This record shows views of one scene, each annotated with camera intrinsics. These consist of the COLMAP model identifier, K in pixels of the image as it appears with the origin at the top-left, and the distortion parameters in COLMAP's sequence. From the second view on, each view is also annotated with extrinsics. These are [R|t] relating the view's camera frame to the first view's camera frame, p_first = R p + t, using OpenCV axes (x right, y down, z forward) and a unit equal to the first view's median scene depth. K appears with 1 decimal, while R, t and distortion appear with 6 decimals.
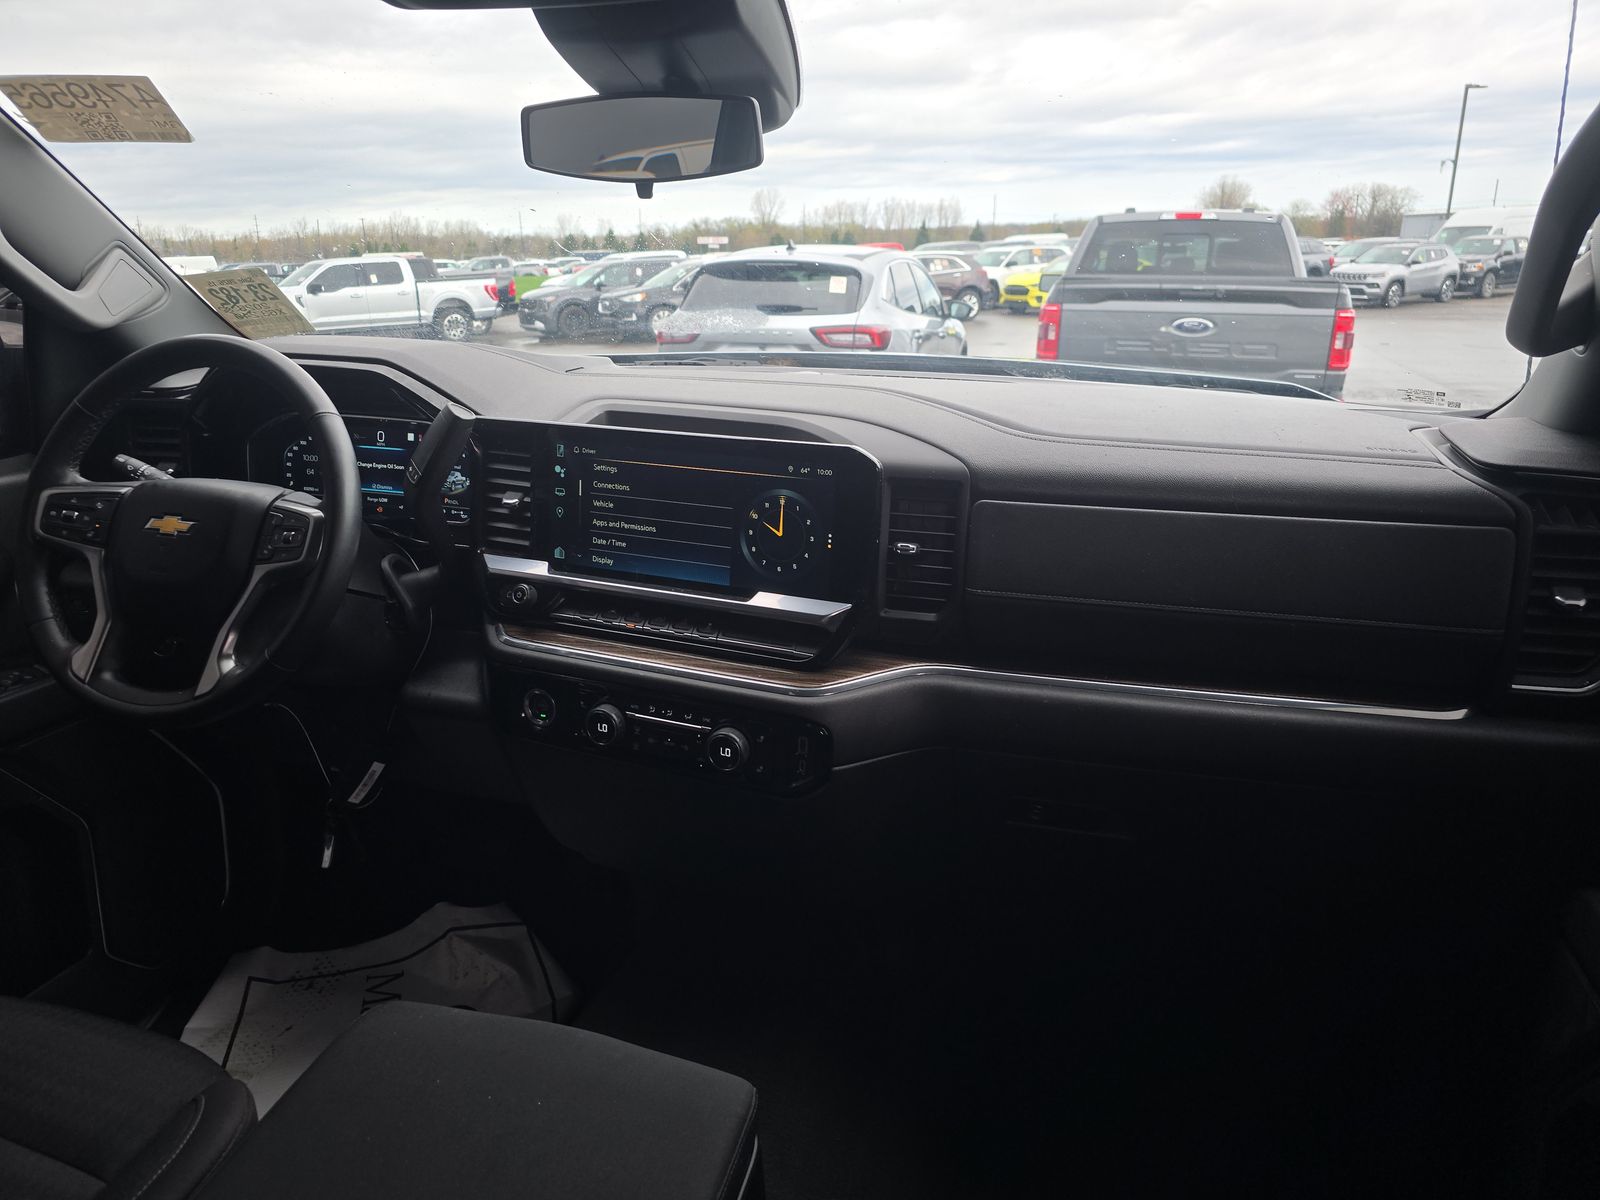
lens RADIAL K [[1061.2, 0, 795.7], [0, 1061.2, 598.5], [0, 0, 1]] dist [0.006796, -0.006681]
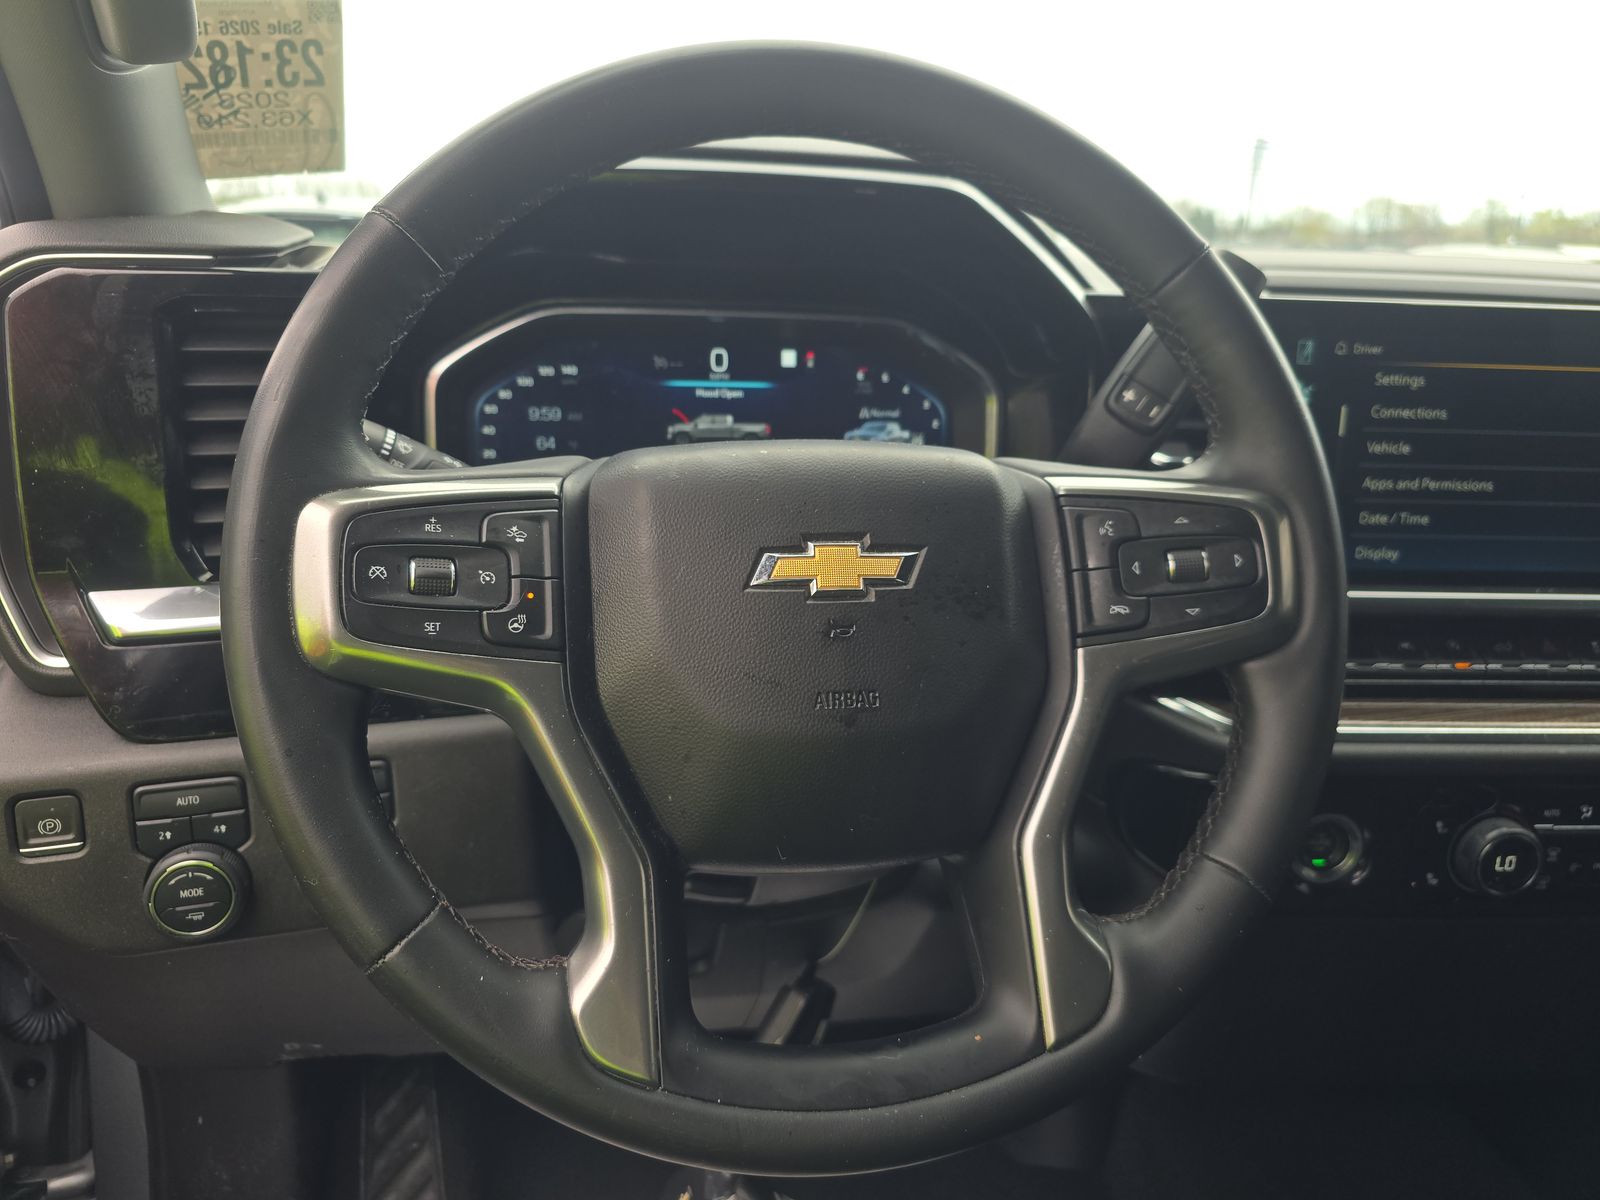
lens RADIAL K [[1061.2, 0, 790.6], [0, 1061.2, 604.6], [0, 0, 1]] dist [0.006796, -0.006681]
pose [[0.898445, -0.120461, 0.422239, -0.687744], [0.114113, 0.992647, 0.040382, -0.066838], [-0.423998, 0.011902, 0.905585, 0.643961]]
